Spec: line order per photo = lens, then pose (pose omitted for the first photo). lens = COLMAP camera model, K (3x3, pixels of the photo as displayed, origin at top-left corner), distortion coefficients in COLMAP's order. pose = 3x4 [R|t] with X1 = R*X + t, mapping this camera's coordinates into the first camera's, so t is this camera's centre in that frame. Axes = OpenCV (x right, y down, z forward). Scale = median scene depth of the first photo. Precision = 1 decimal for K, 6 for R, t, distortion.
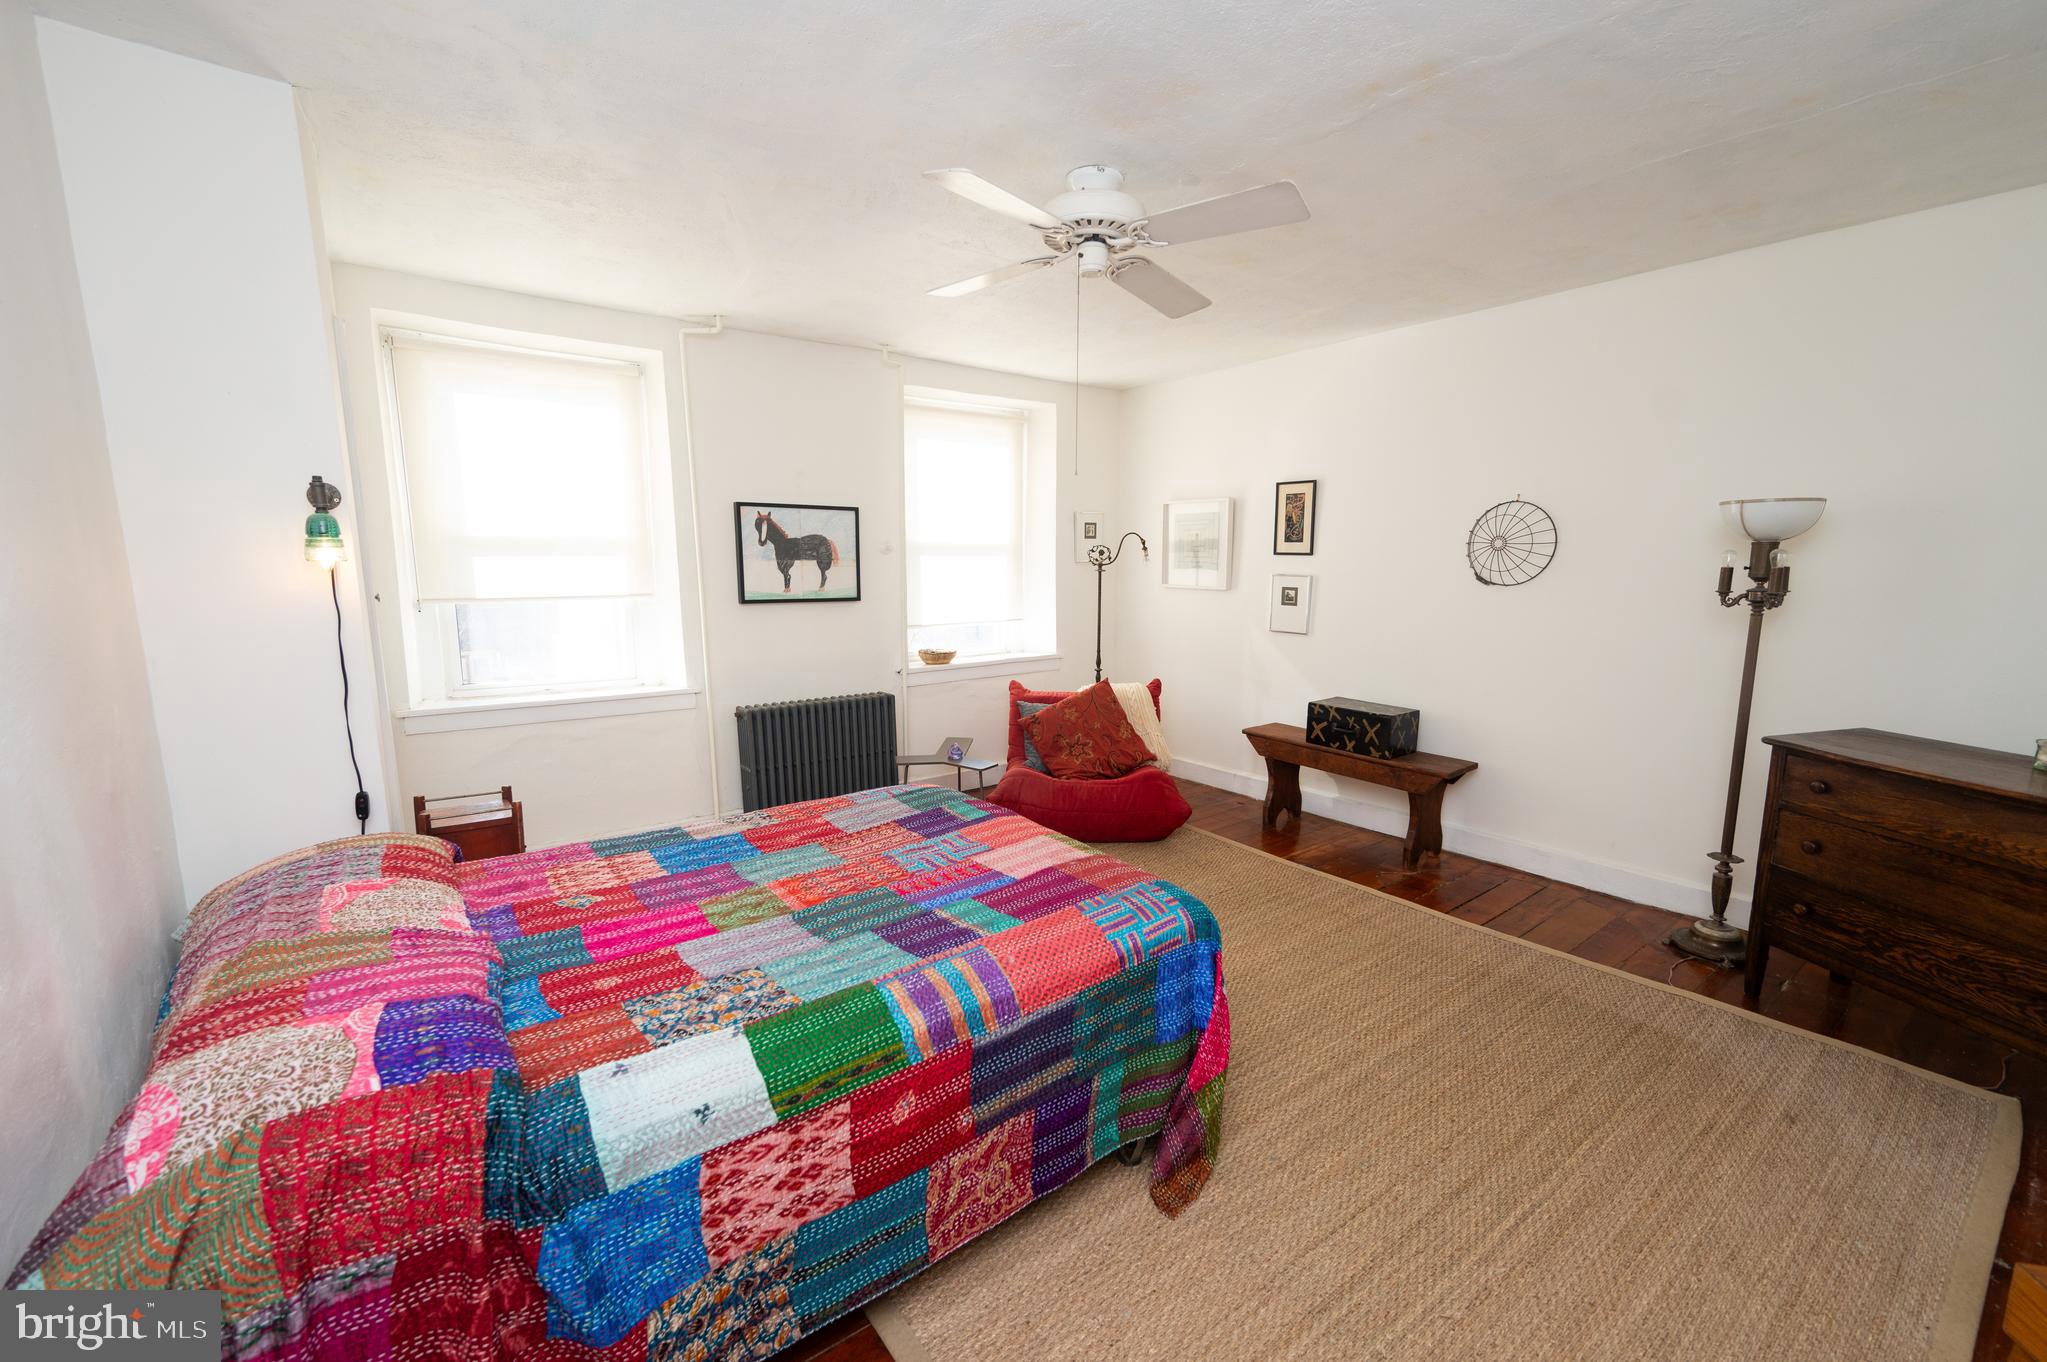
lens RADIAL K [[807.8, 0, 1025.6], [0, 807.8, 669.8], [0, 0, 1]] dist [0.003860, -0.000519]
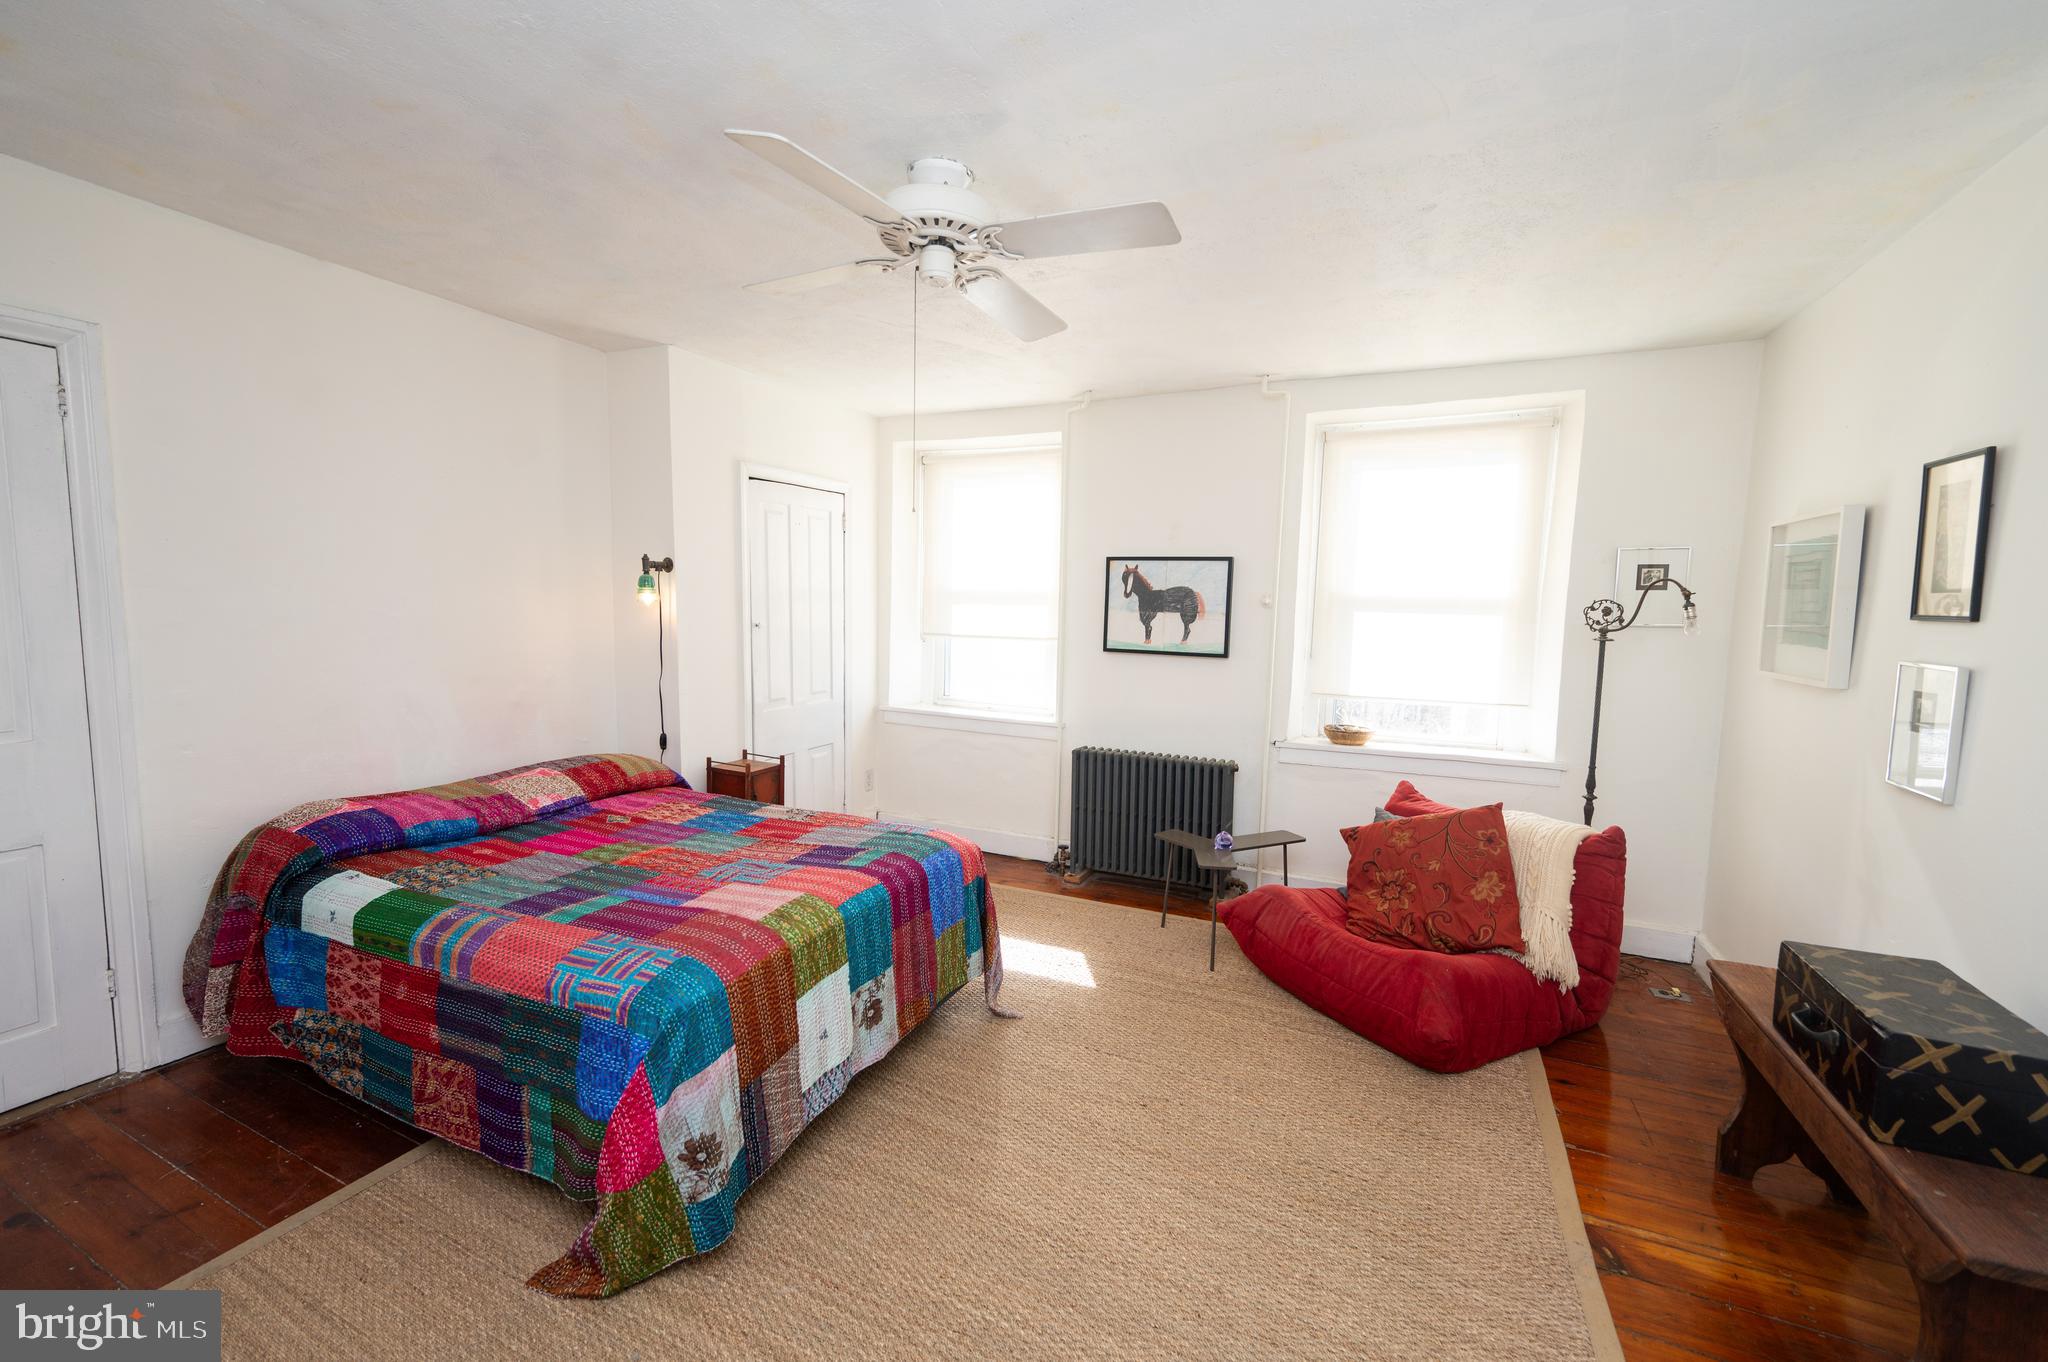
lens RADIAL K [[808.2, 0, 1065.8], [0, 808.2, 668.2], [0, 0, 1]] dist [0.003860, -0.000519]
pose [[0.499591, 0.075966, -0.862924, 0.565945], [-0.139502, 0.990201, 0.006407, -0.061675], [0.854955, 0.117179, 0.505293, 0.434688]]
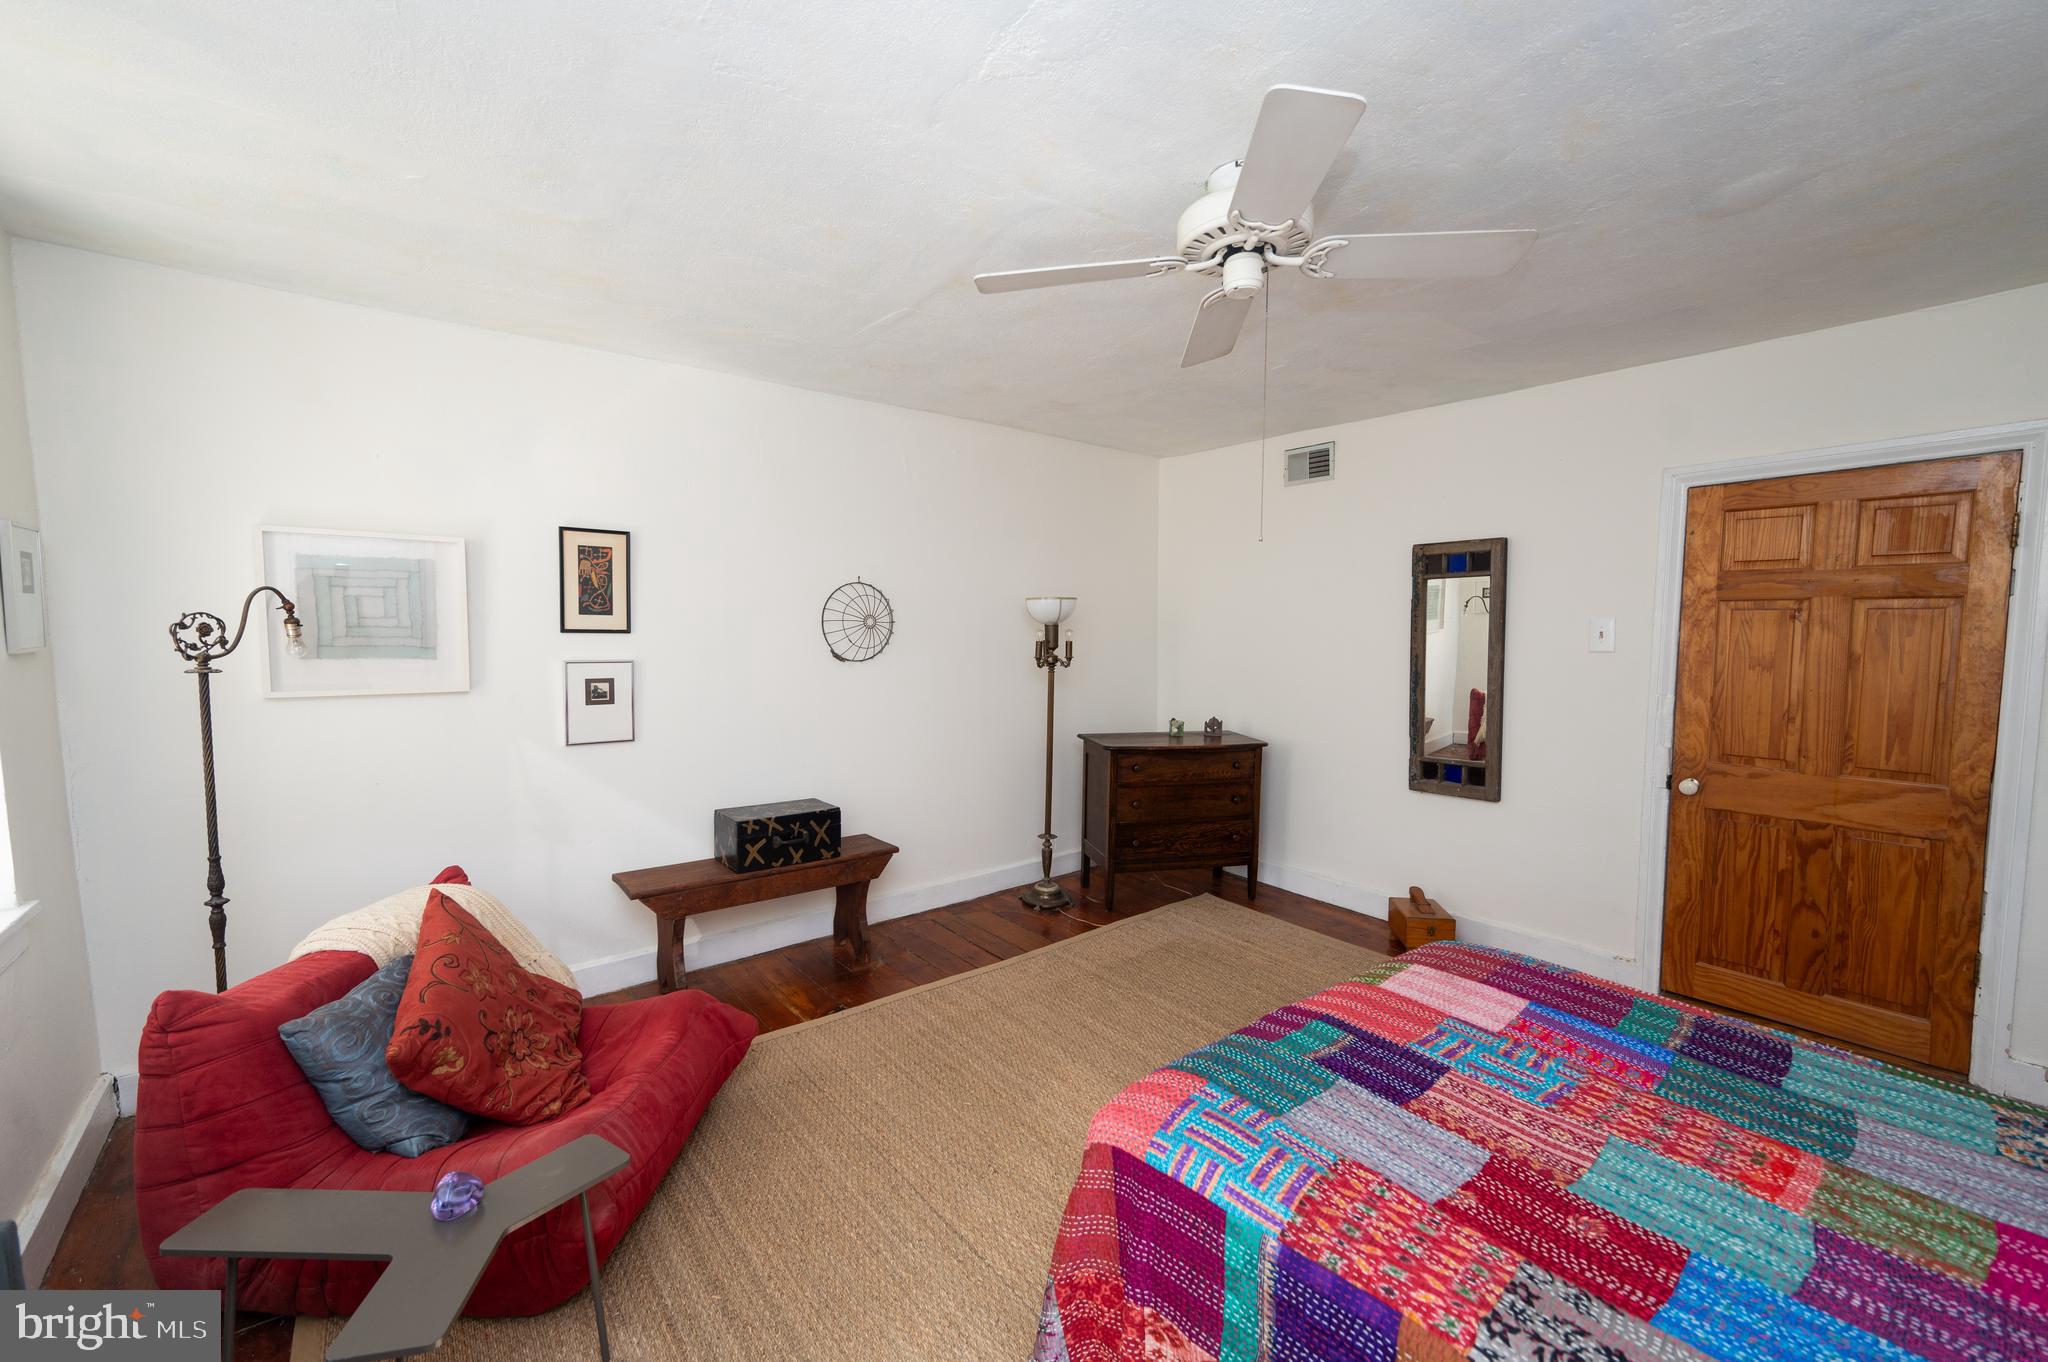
lens RADIAL K [[808.2, 0, 1014.6], [0, 808.2, 687.1], [0, 0, 1]] dist [0.003860, -0.000519]
pose [[0.000164, -0.074019, 0.997257, -0.442717], [0.137091, 0.987843, 0.073298, -0.115583], [-0.990558, 0.136703, 0.010309, 0.759482]]
